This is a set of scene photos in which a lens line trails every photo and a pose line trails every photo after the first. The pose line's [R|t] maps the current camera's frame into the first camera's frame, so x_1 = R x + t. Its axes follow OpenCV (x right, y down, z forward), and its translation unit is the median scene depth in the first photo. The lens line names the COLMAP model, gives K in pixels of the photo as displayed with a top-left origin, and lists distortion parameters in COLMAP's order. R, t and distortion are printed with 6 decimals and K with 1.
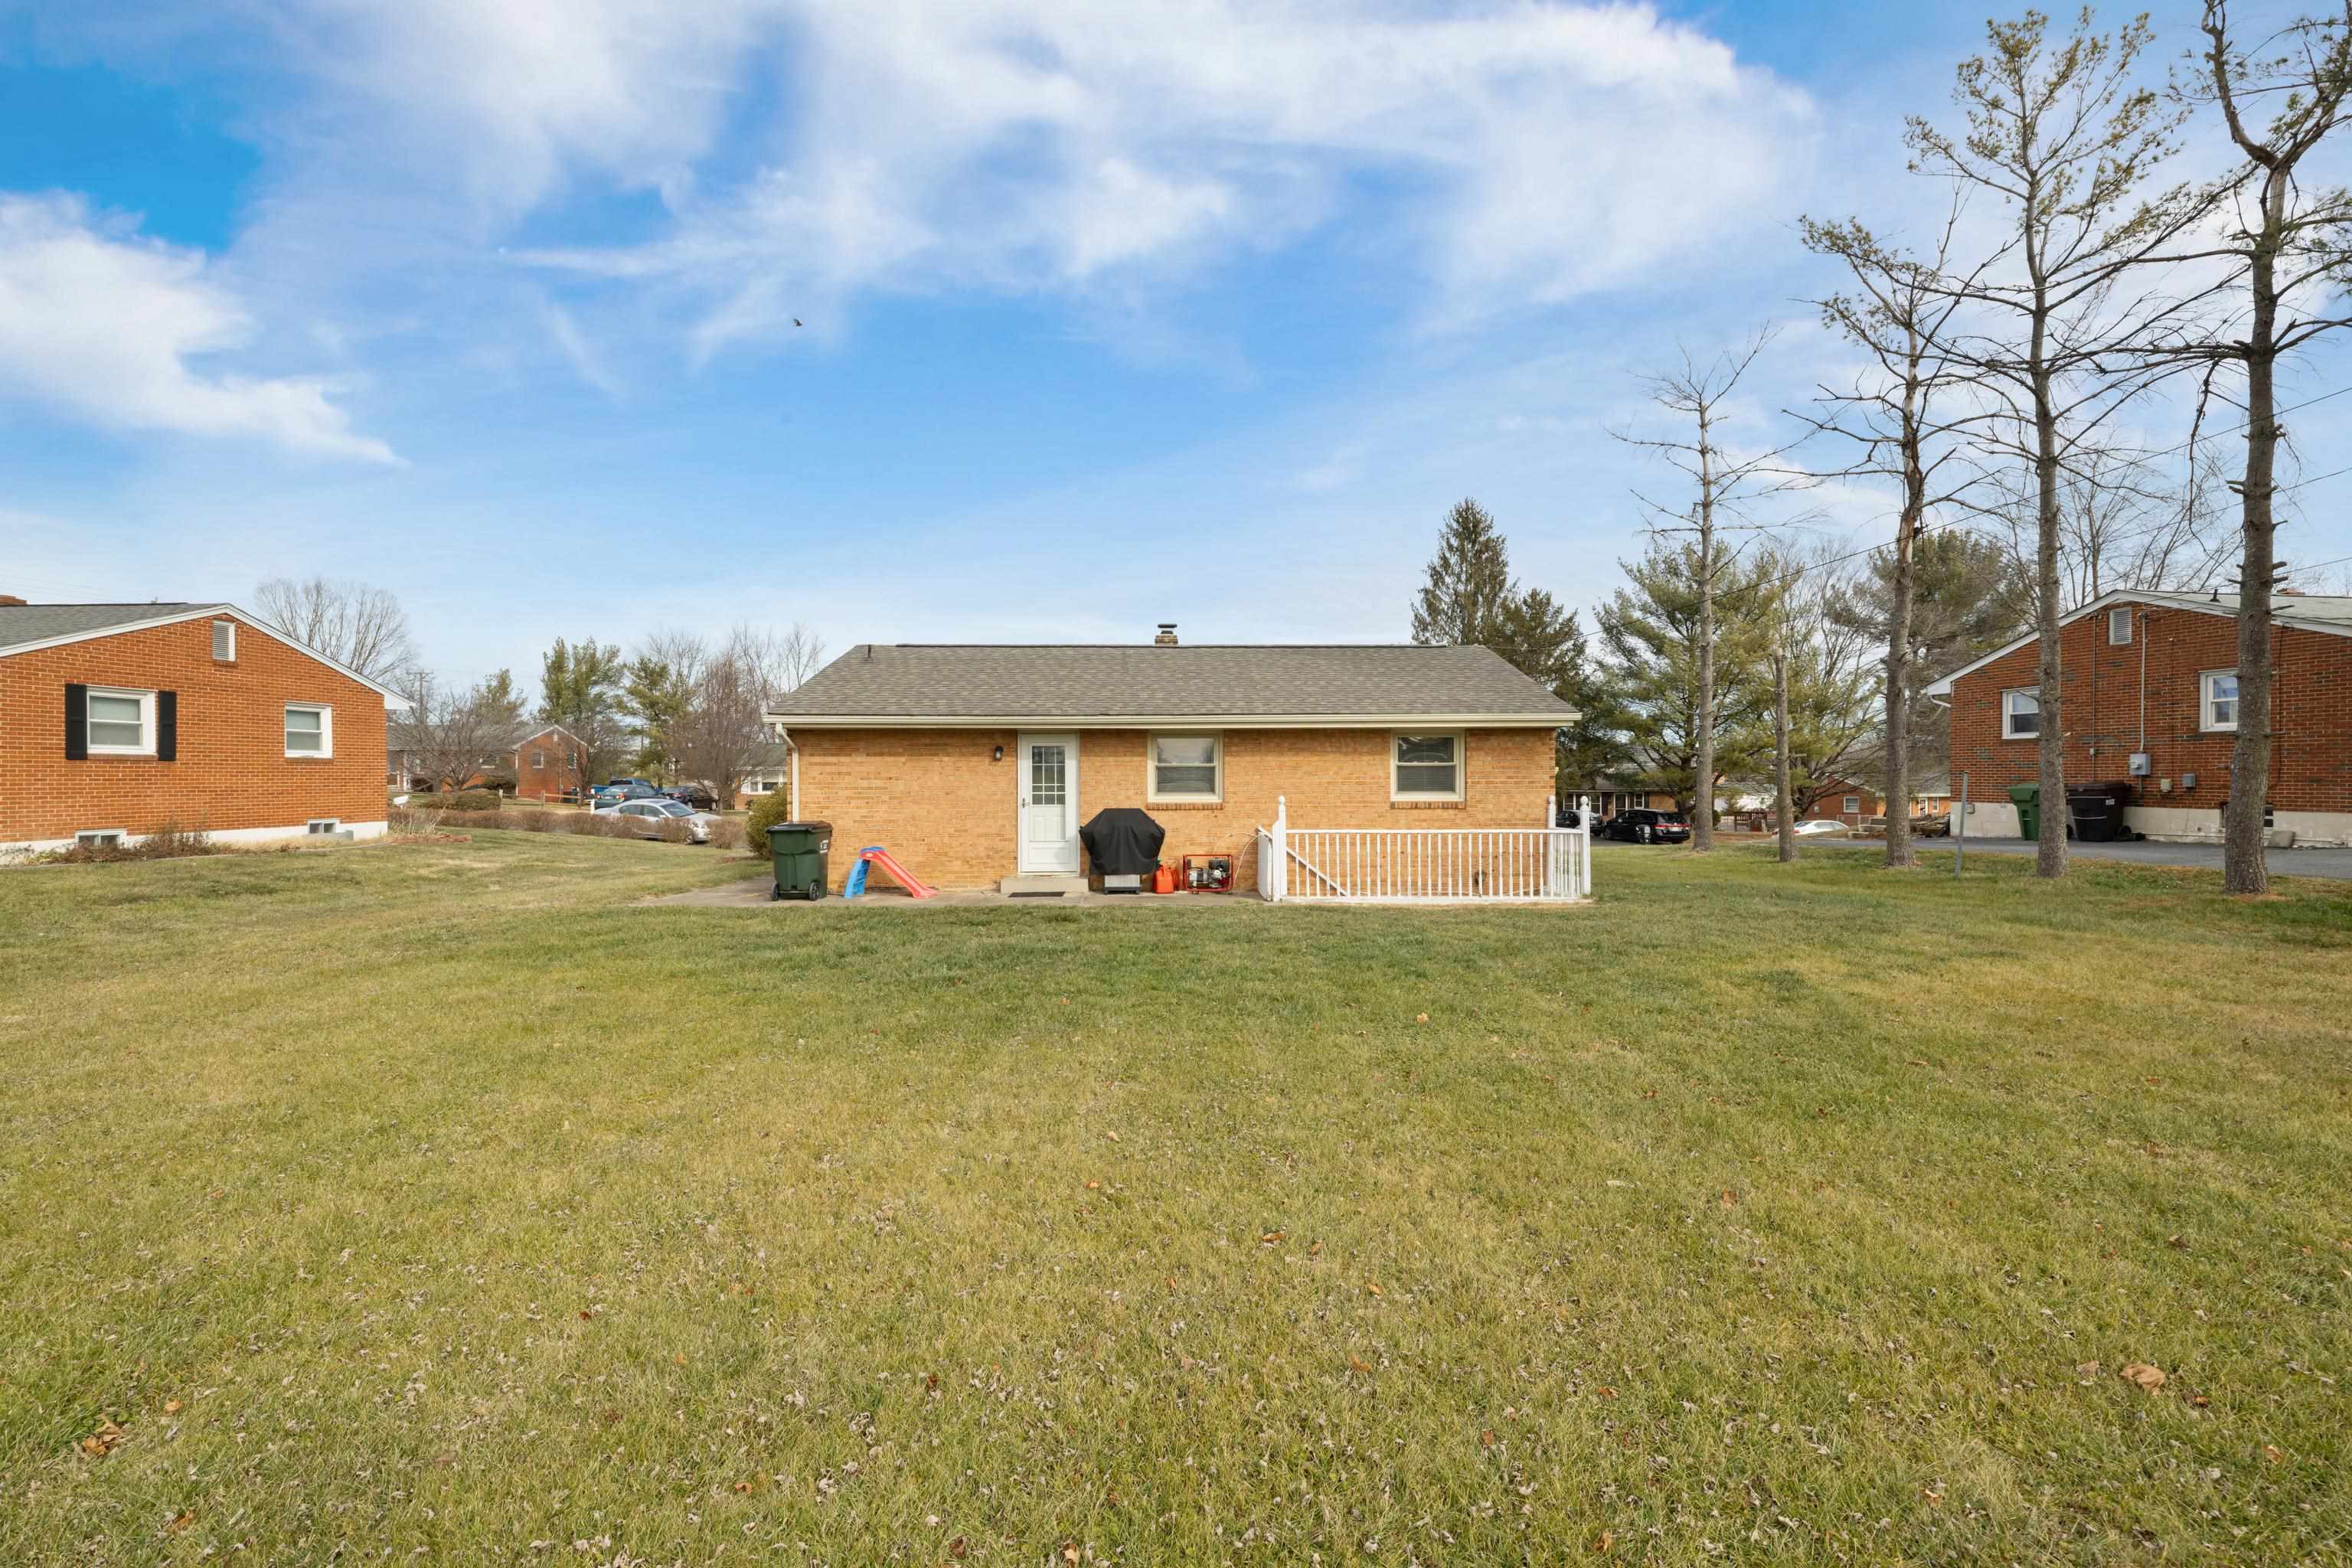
lens RADIAL K [[1048.2, 0, 1166.2], [0, 1048.2, 792.2], [0, 0, 1]] dist [-0.008815, 0.000478]
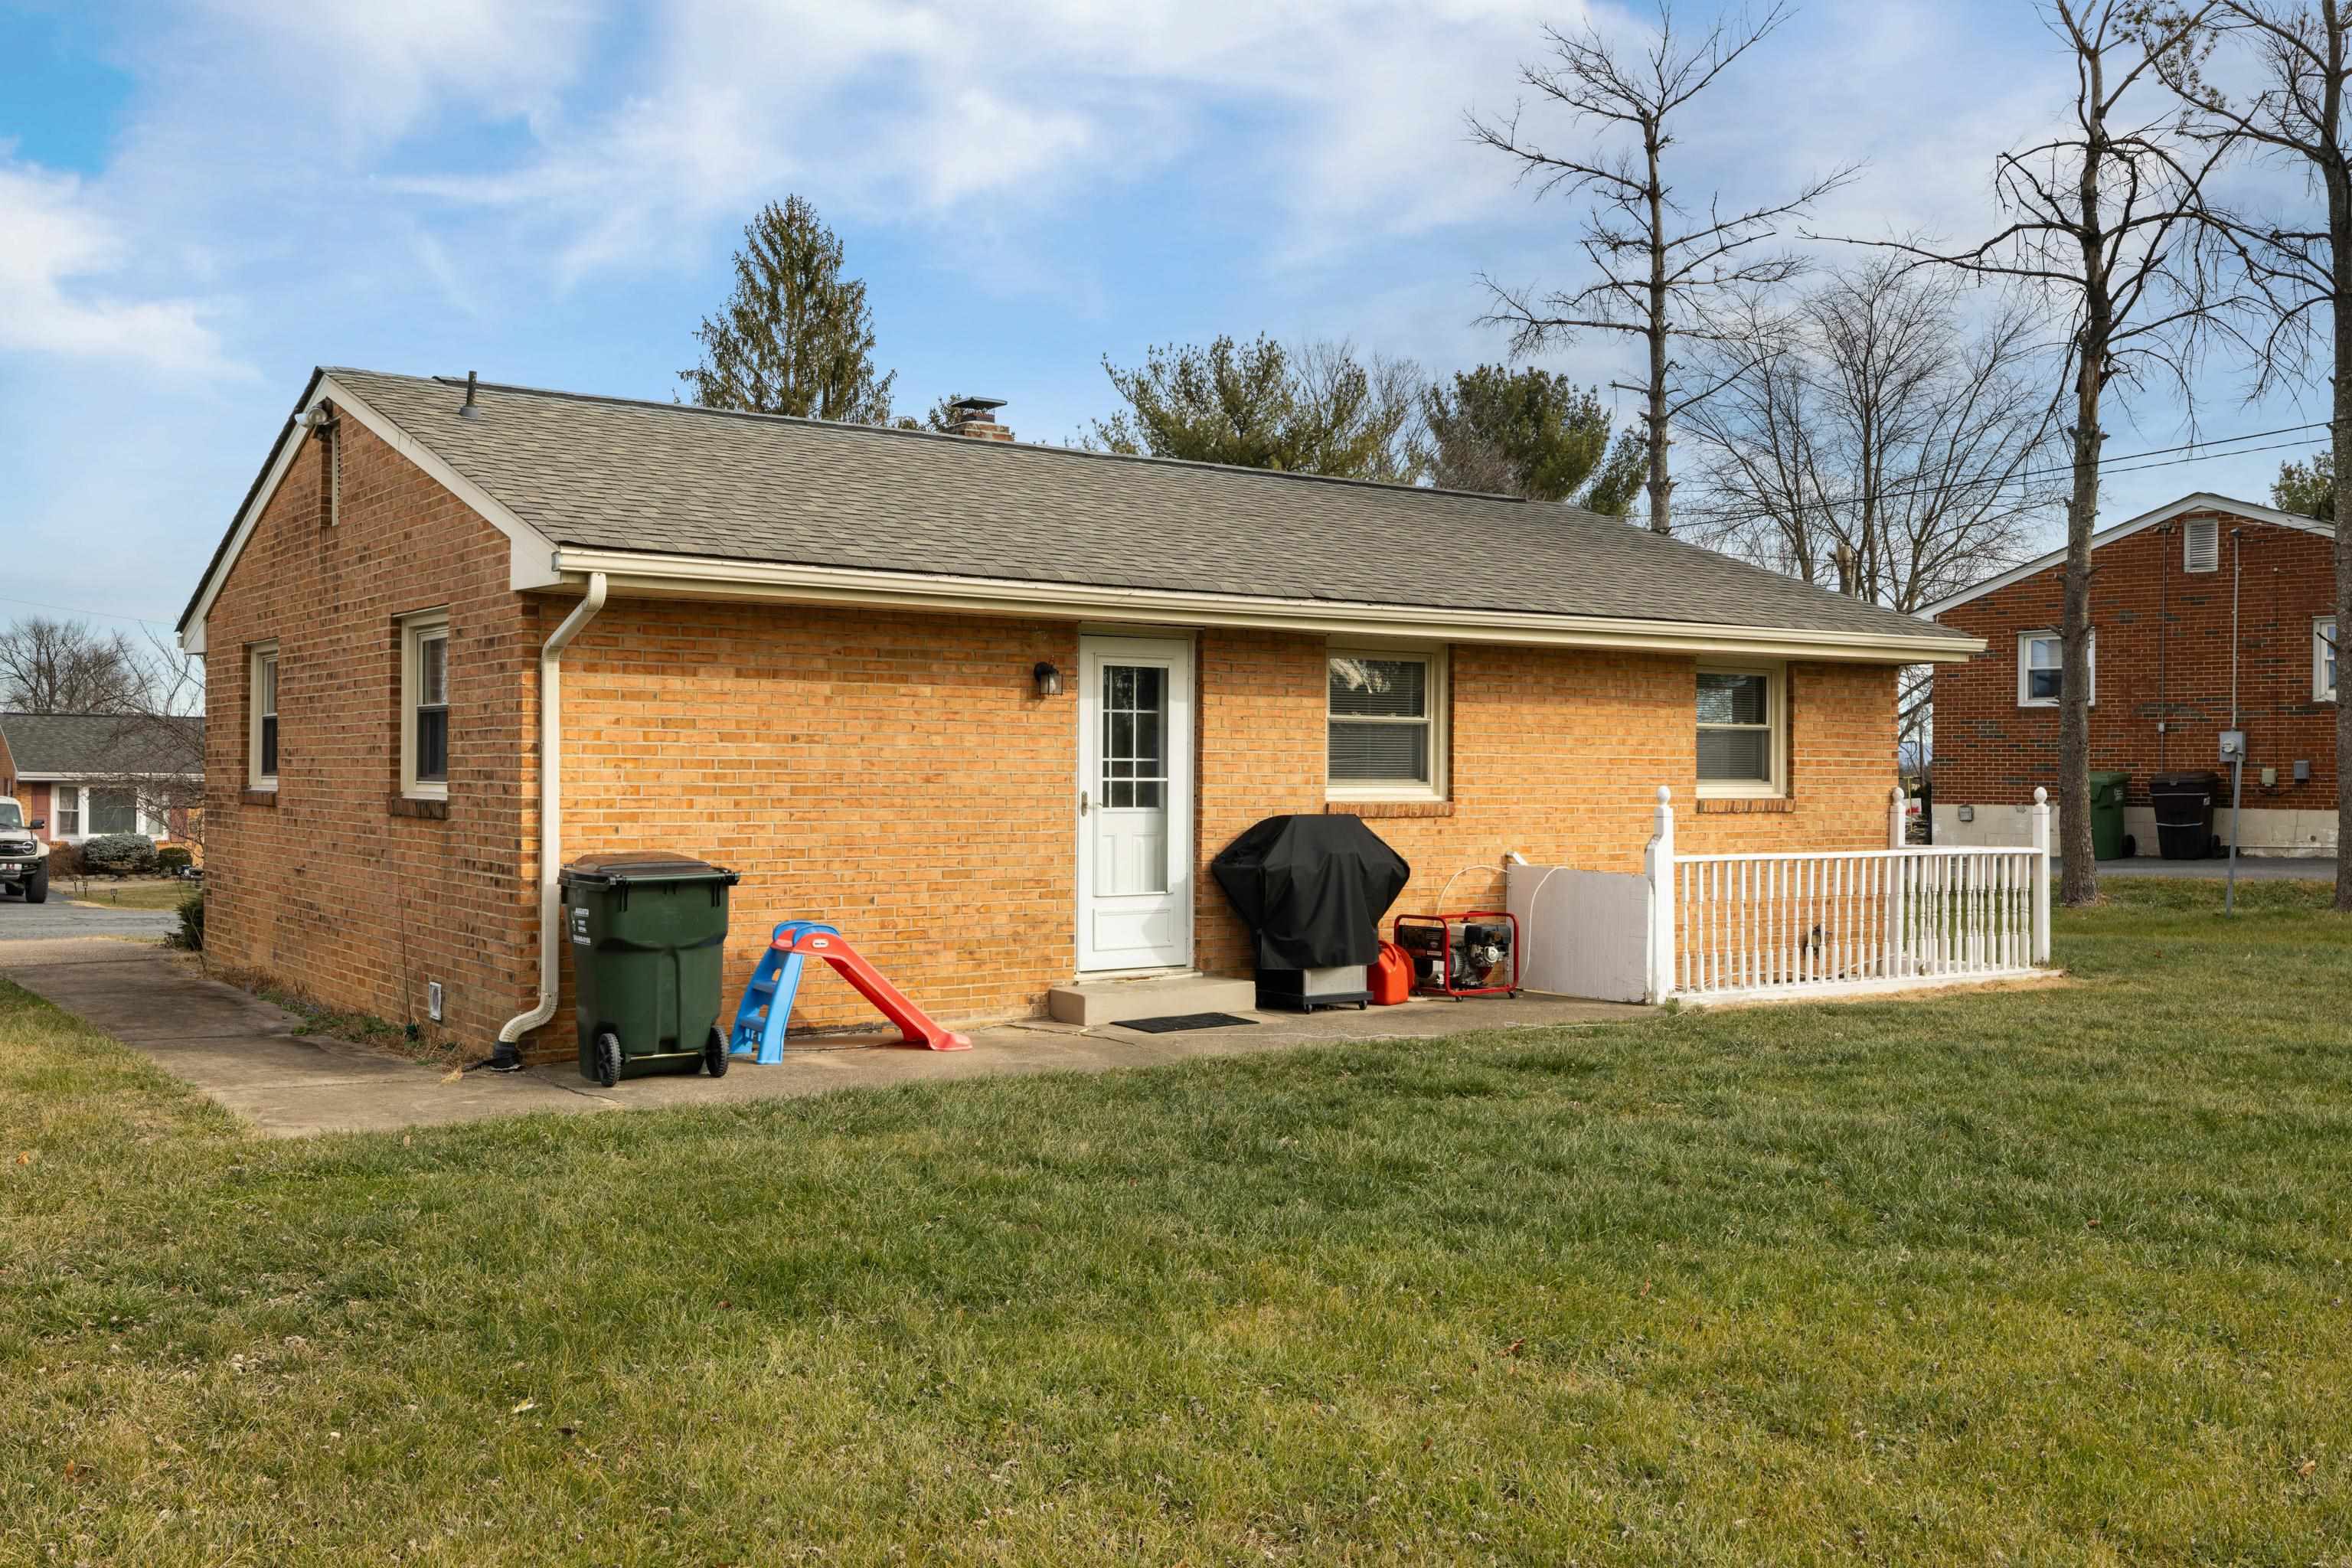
lens RADIAL K [[2172.8, 0, 1168.3], [0, 2172.8, 771.6], [0, 0, 1]] dist [-0.006123, 0.000000]
pose [[0.818766, 0.005952, 0.574097, -0.599187], [0.002620, 0.999897, -0.014104, 0.009999], [-0.574122, 0.013052, 0.818666, 0.288350]]
